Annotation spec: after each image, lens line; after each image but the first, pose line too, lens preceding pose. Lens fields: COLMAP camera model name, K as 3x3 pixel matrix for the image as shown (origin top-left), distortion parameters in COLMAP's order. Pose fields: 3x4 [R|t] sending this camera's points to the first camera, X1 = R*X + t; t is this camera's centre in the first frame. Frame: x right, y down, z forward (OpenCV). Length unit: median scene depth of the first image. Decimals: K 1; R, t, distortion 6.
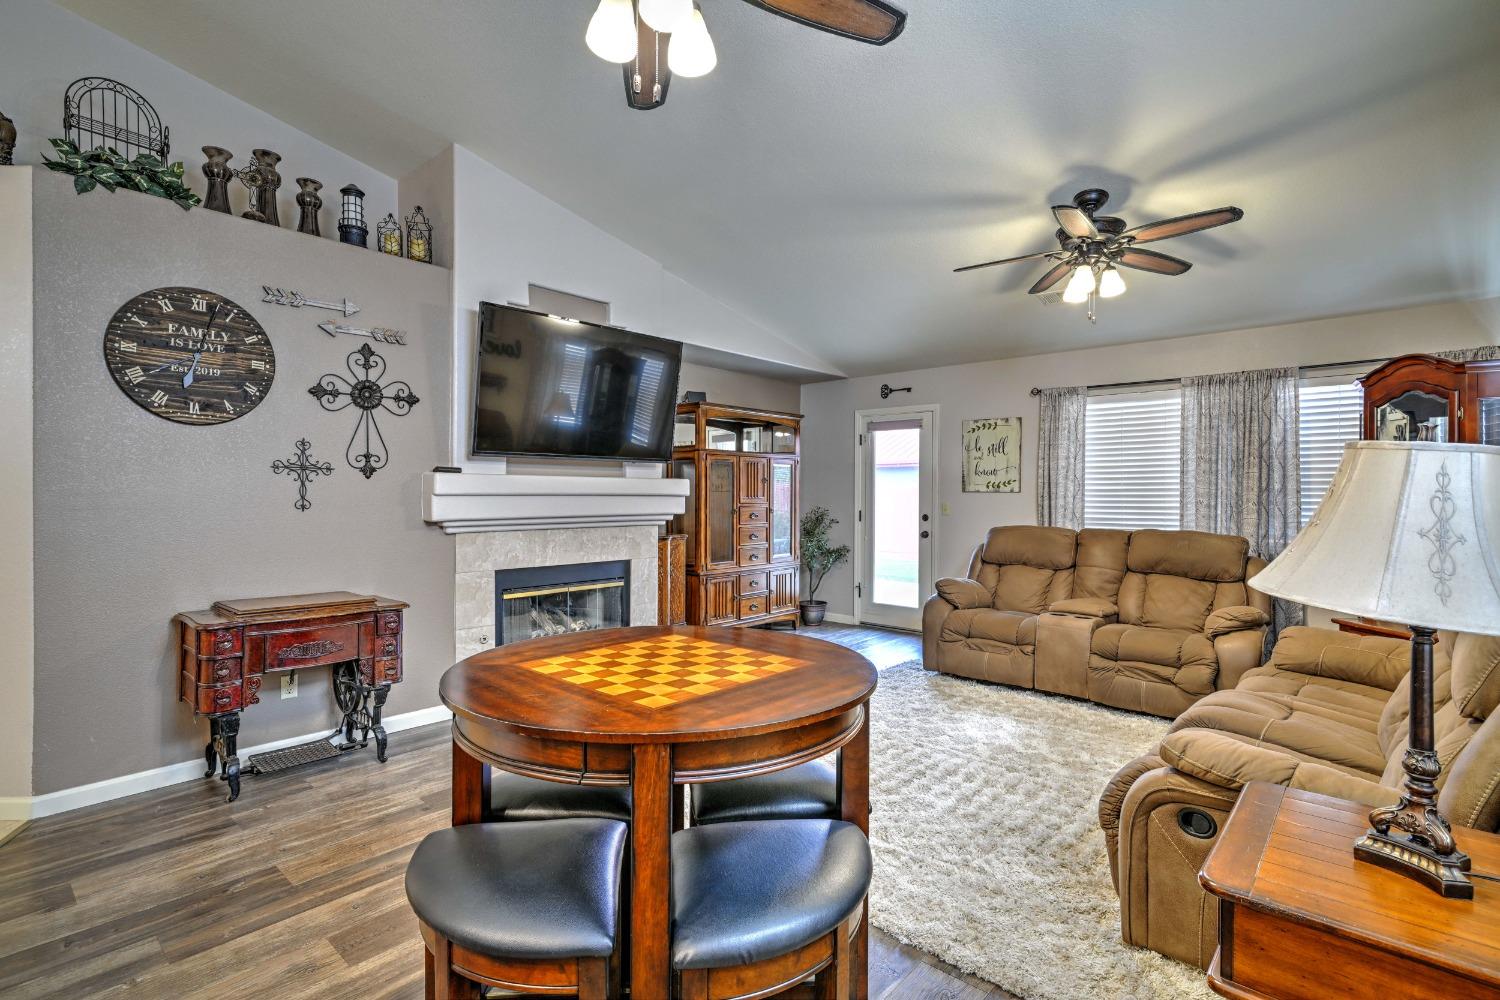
lens RADIAL K [[734.1, 0, 739.2], [0, 734.1, 499.6], [0, 0, 1]] dist [0.005795, 0.003264]
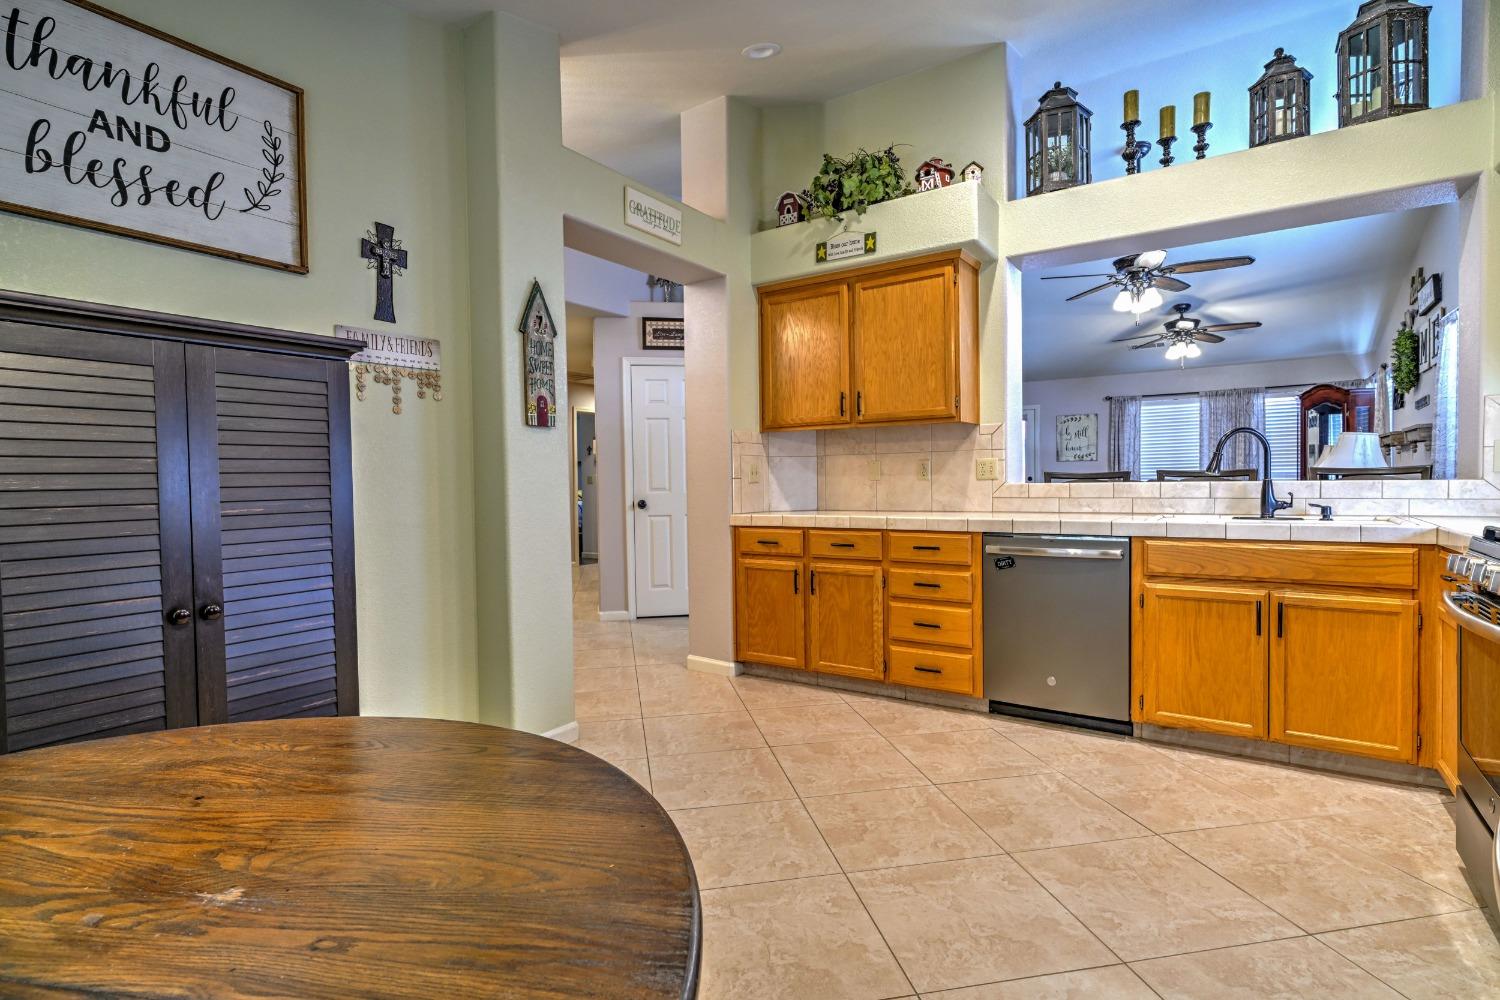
lens RADIAL K [[734.1, 0, 758.8], [0, 734.1, 496.3], [0, 0, 1]] dist [0.005795, 0.003264]
pose [[0.992039, -0.020294, 0.124283, -0.653261], [0.018339, 0.999690, 0.016861, 0.032751], [-0.124587, -0.014447, 0.992104, -0.597887]]
